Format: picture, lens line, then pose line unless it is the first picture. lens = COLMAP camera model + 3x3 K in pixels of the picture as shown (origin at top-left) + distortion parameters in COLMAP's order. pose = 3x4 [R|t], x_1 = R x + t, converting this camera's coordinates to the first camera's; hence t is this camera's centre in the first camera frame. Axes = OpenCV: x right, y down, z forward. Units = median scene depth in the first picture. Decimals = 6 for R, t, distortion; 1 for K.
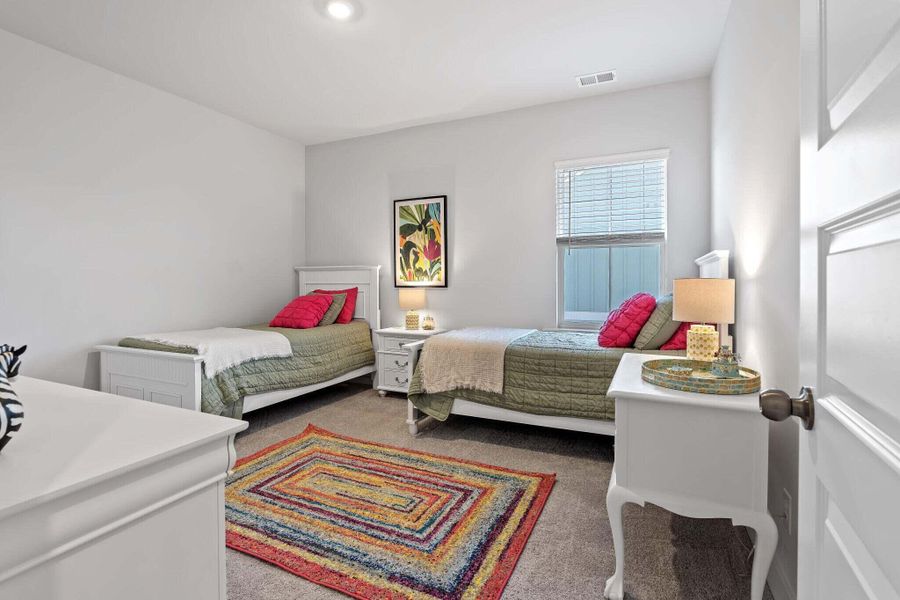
lens RADIAL K [[425.9, 0, 450.5], [0, 425.9, 283.8], [0, 0, 1]] dist [-0.020282, 0.005764]
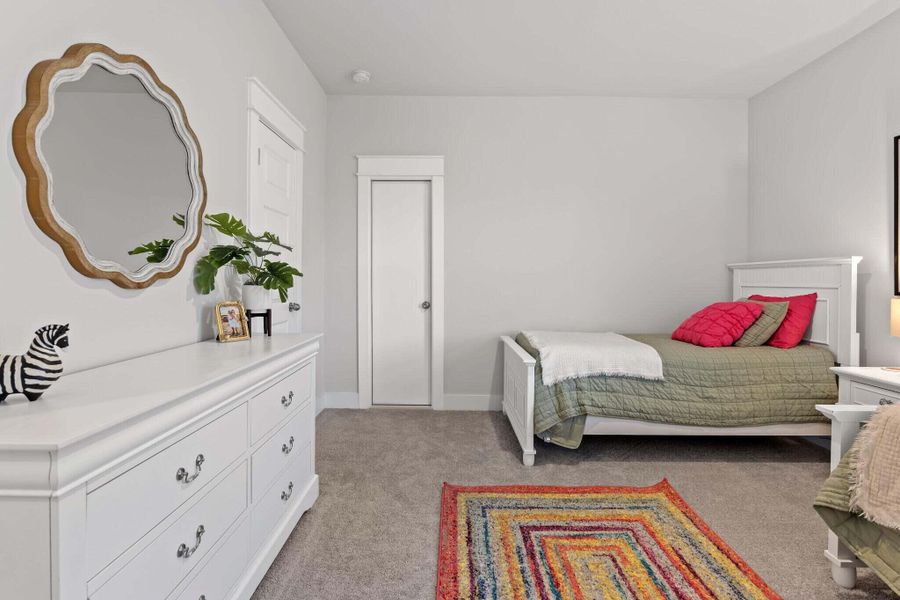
lens RADIAL K [[425.9, 0, 450.5], [0, 425.9, 283.8], [0, 0, 1]] dist [-0.020282, 0.005764]
pose [[0.427650, 0.012844, -0.903853, 0.163562], [-0.015754, 0.999853, 0.006754, -0.001911], [0.903807, 0.011351, 0.427789, 0.368058]]
